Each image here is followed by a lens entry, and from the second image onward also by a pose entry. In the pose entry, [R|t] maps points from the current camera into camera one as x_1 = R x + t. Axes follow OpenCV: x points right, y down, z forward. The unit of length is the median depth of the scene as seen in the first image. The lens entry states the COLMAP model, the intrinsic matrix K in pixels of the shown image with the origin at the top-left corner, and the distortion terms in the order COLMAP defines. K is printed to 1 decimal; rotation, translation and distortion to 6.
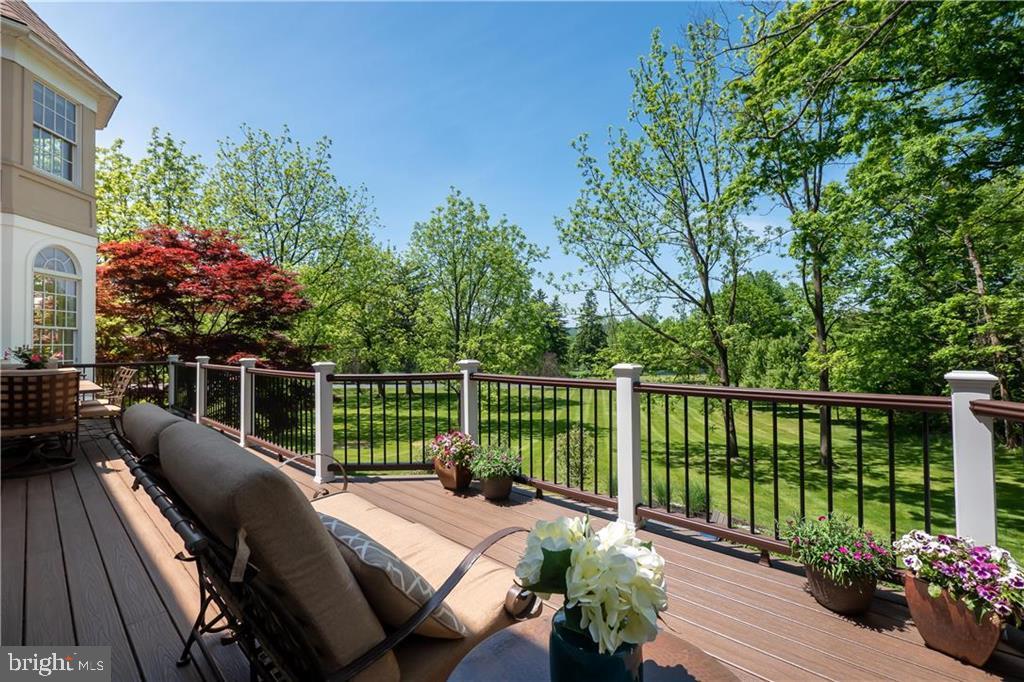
lens RADIAL K [[425.0, 0, 512.0], [0, 425.0, 341.0], [0, 0, 1]] dist [-0.000349, -0.000168]
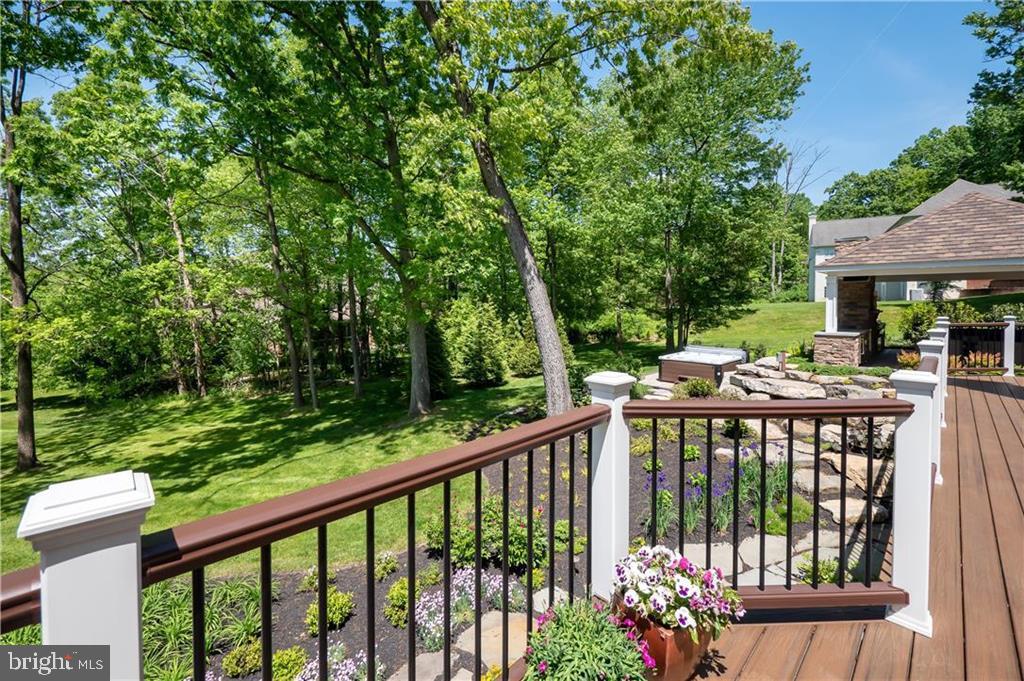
lens RADIAL K [[438.8, 0, 513.4], [0, 438.8, 303.4], [0, 0, 1]] dist [0.001076, 0.000164]
pose [[0.043456, 0.010304, 0.999002, 0.005862], [-0.014634, 0.999846, -0.009676, -0.007599], [-0.998948, -0.014199, 0.043600, 0.116801]]
